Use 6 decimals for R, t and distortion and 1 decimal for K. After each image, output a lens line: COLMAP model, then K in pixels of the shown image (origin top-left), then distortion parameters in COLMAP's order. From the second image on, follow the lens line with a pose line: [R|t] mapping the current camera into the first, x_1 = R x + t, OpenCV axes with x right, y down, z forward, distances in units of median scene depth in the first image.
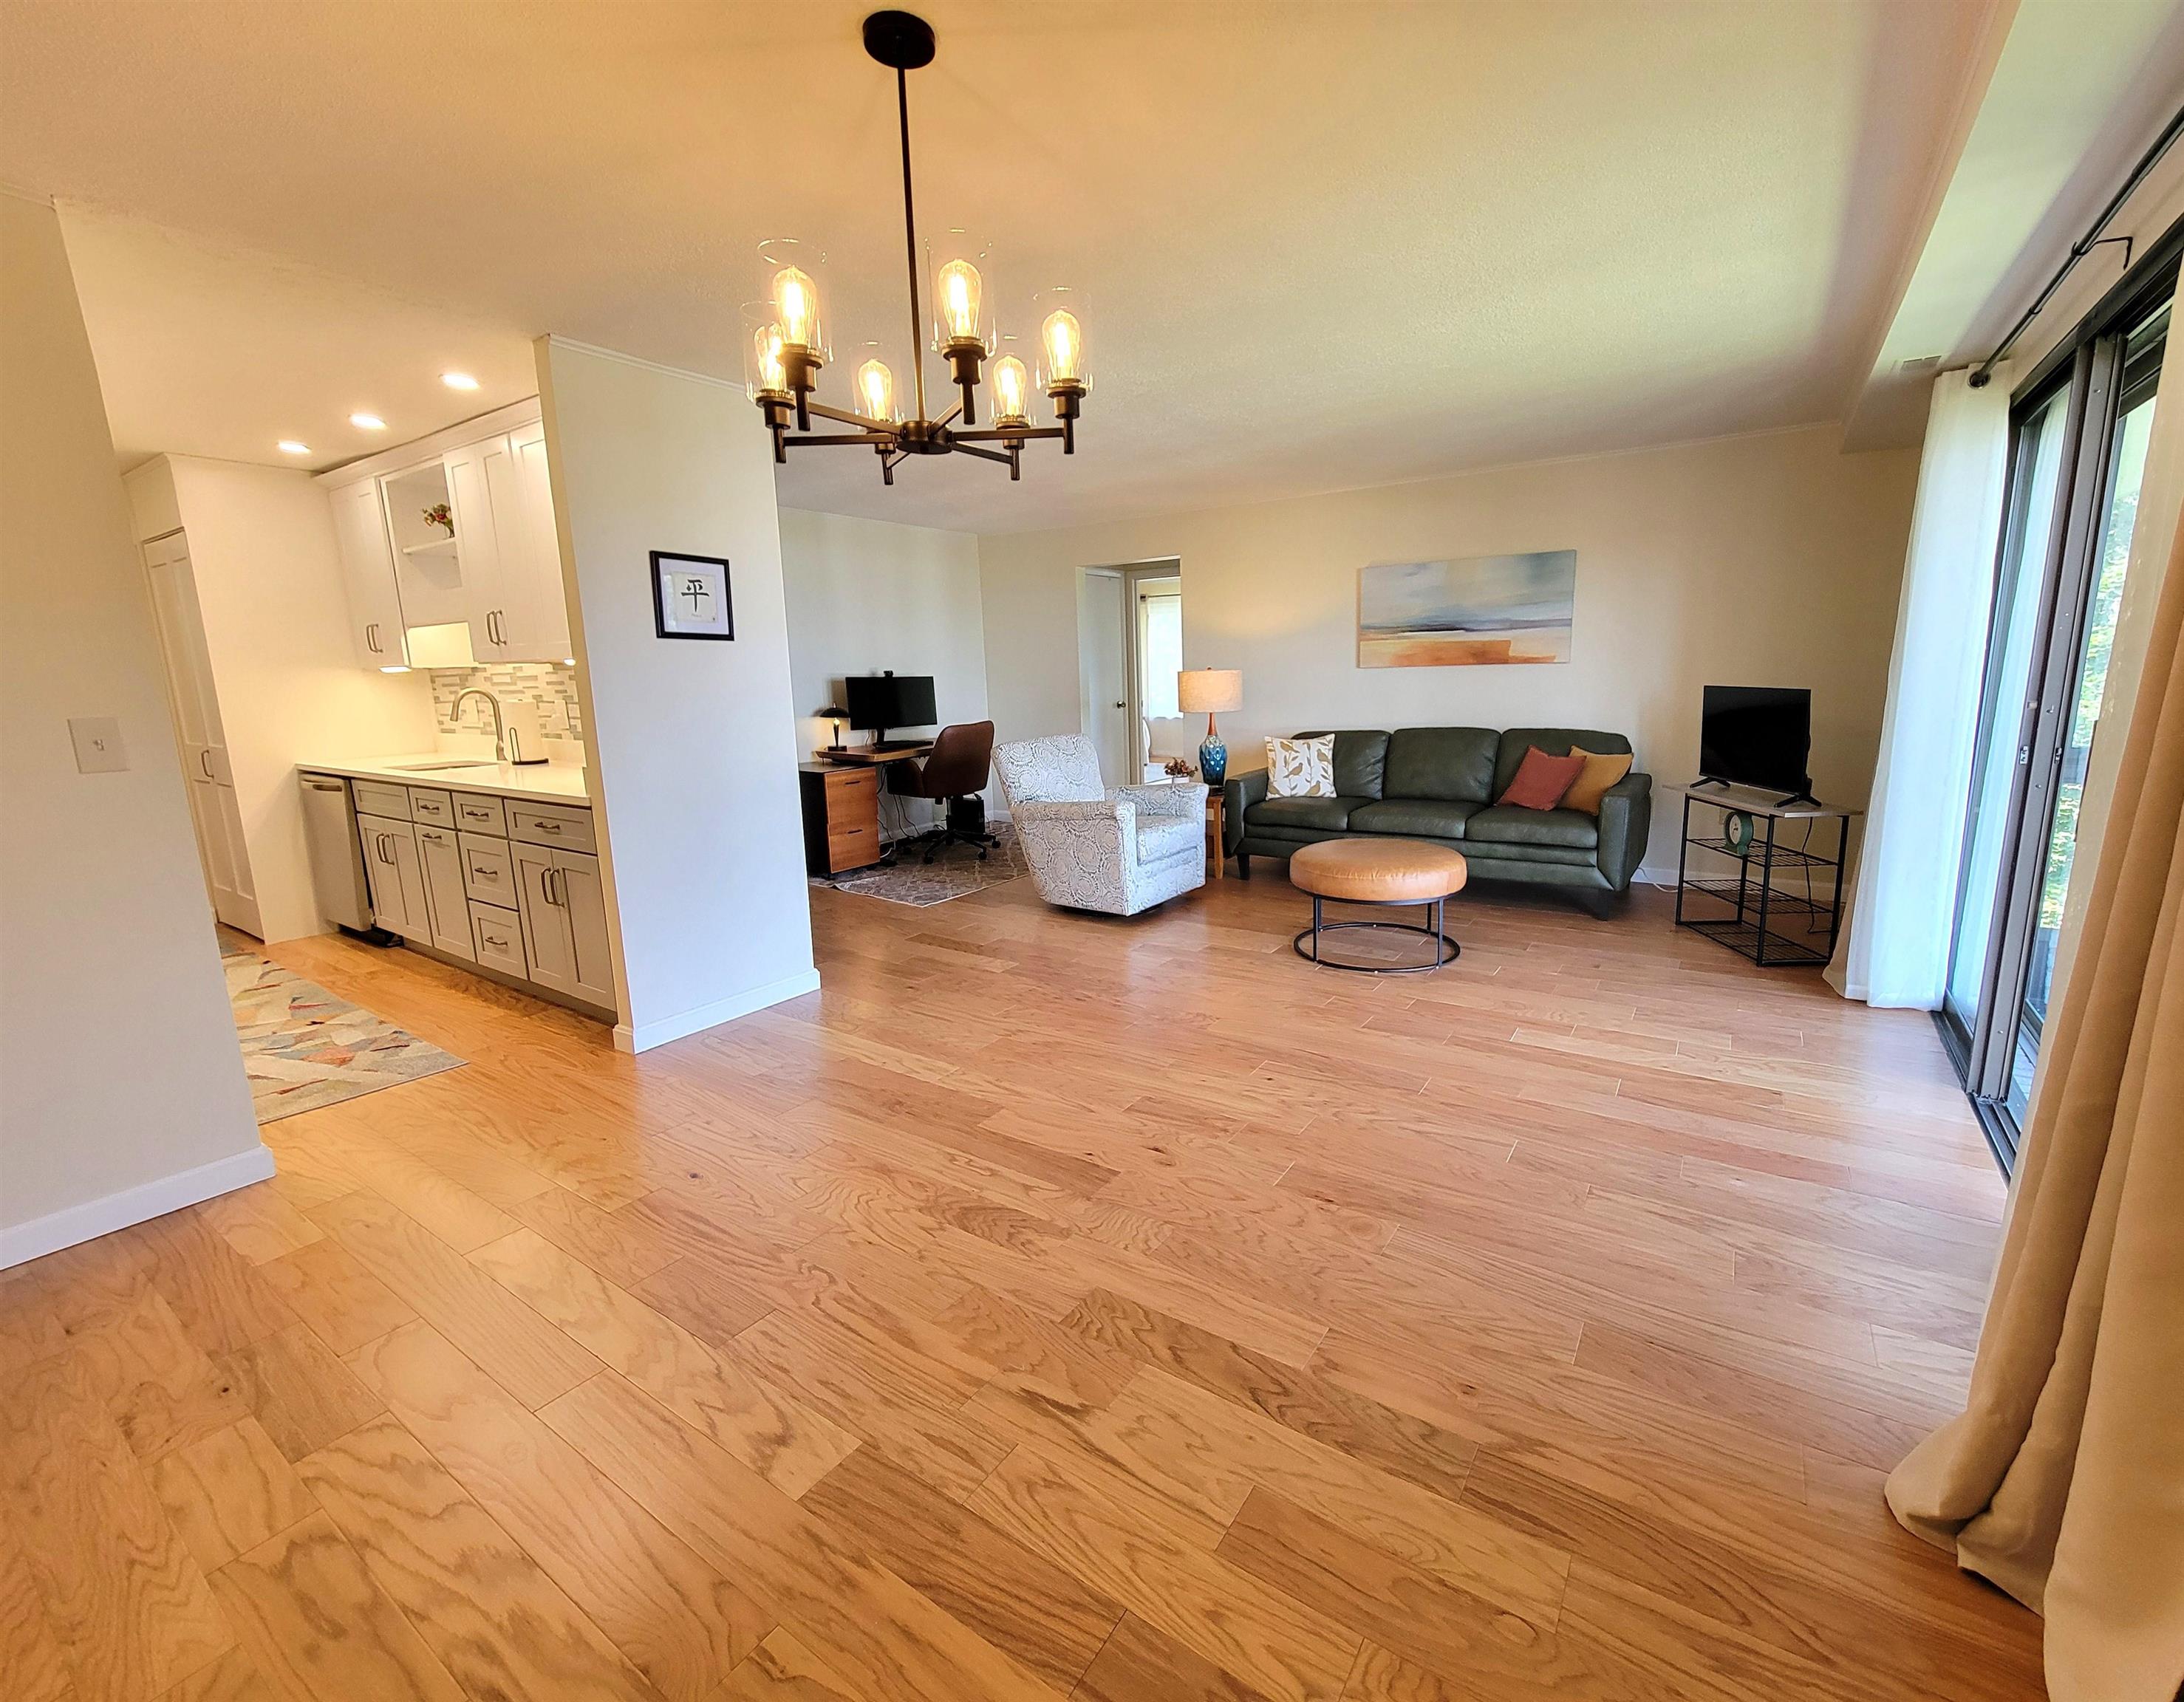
lens RADIAL K [[927.1, 0, 1124.6], [0, 927.1, 840.7], [0, 0, 1]] dist [-0.000490, -0.000290]
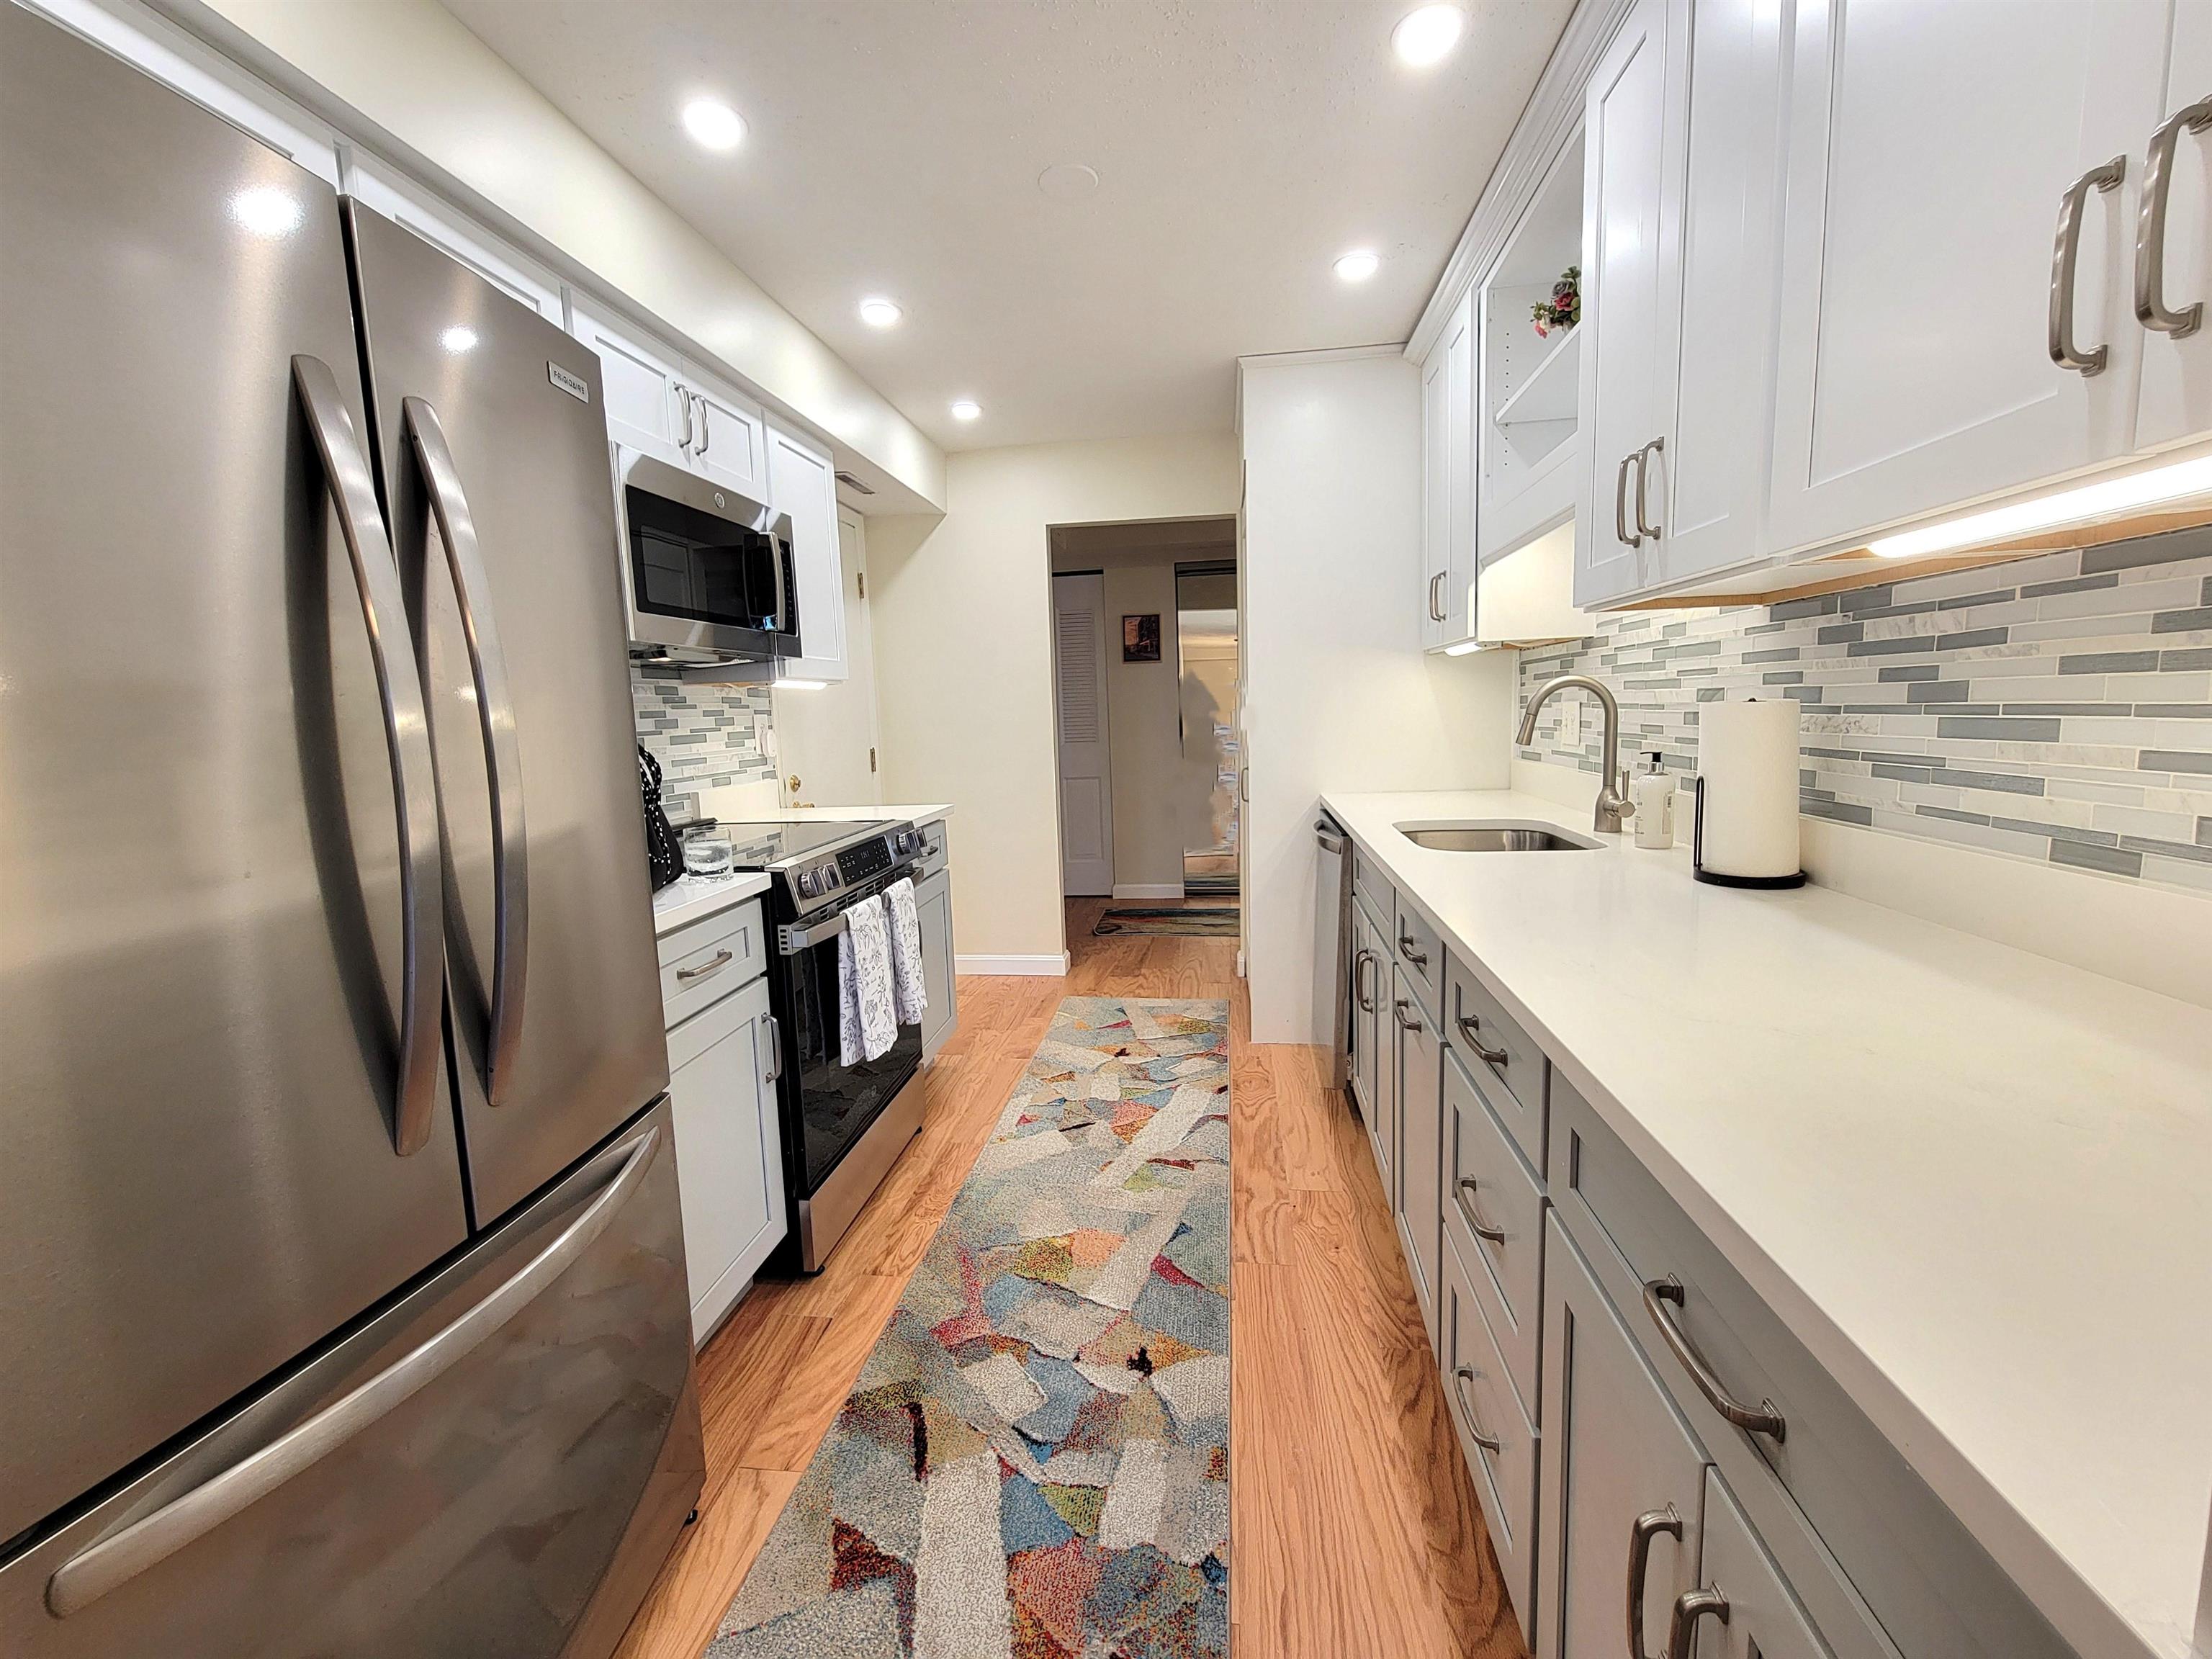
lens RADIAL K [[902.1, 0, 1102.6], [0, 902.1, 816.5], [0, 0, 1]] dist [0.003943, -0.003326]
pose [[0.434403, 0.113783, -0.893503, -0.369468], [-0.140758, 0.988377, 0.057431, -0.082499], [0.889652, 0.100820, 0.445370, 0.562060]]
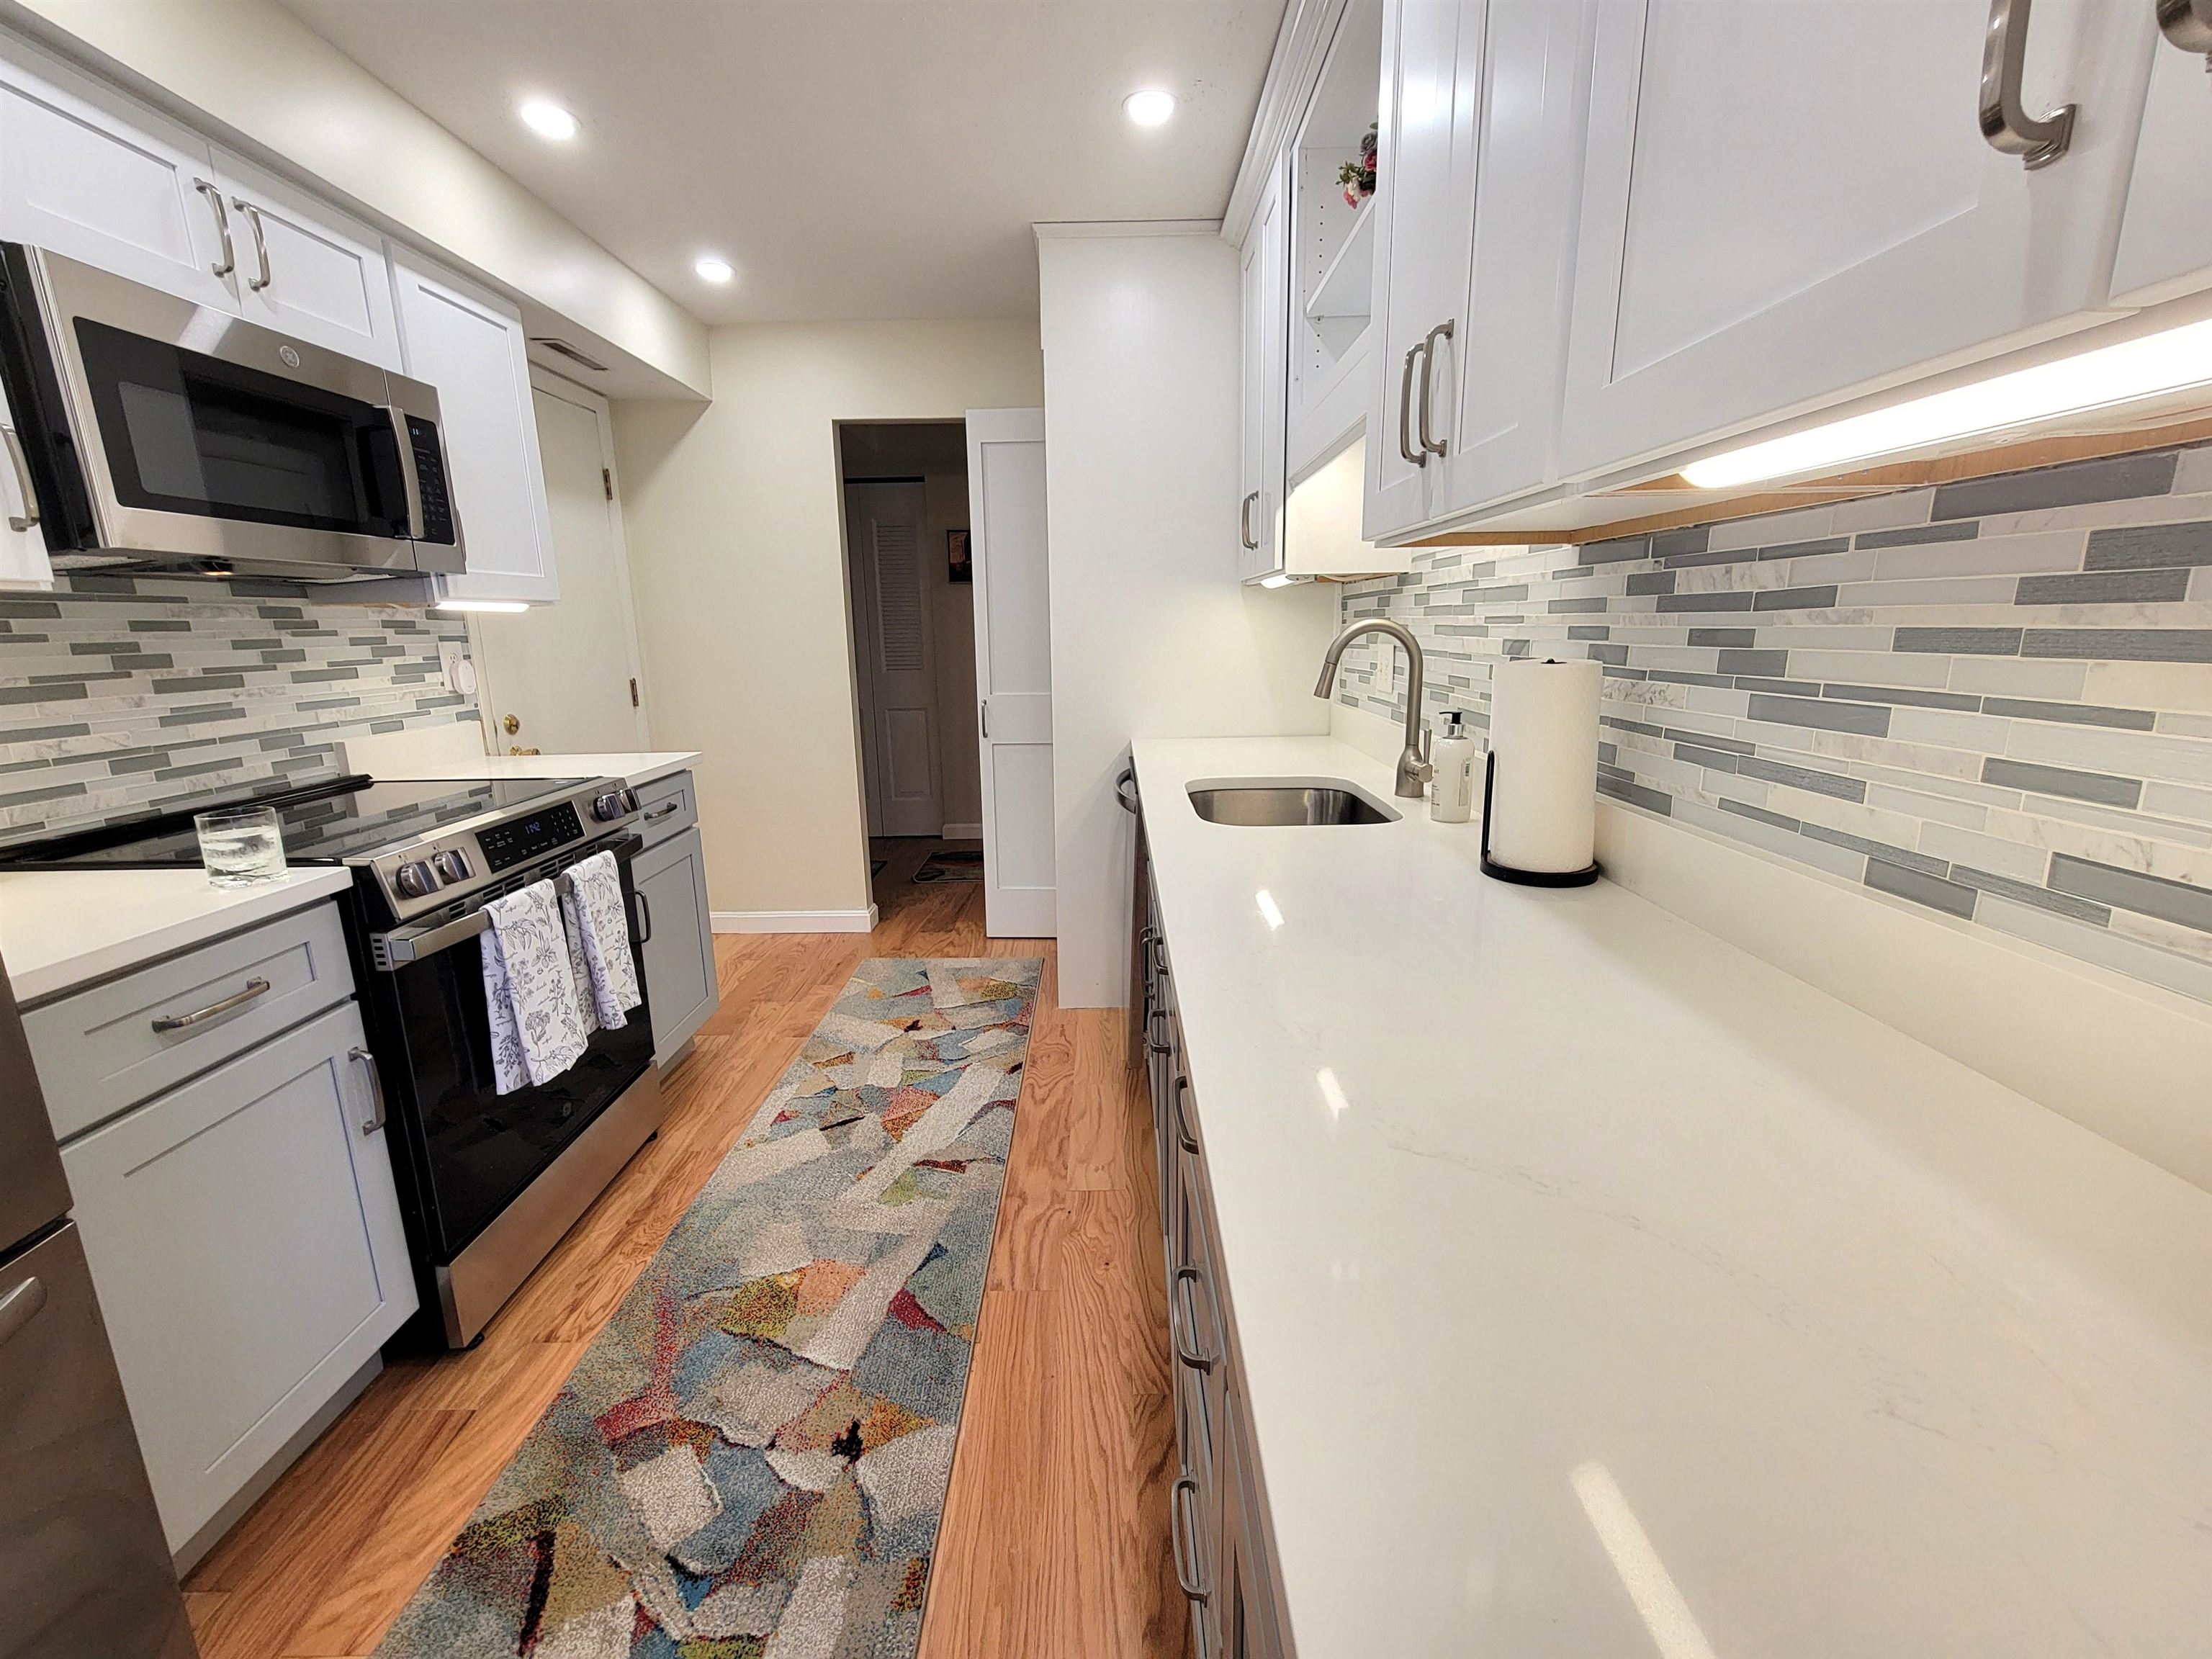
lens RADIAL K [[902.1, 0, 1100.2], [0, 902.1, 816.2], [0, 0, 1]] dist [0.003943, -0.003326]
pose [[0.549096, 0.186403, -0.814707, -0.405569], [-0.148550, 0.981056, 0.124343, -0.104854], [0.822452, 0.052748, 0.566384, 0.643358]]
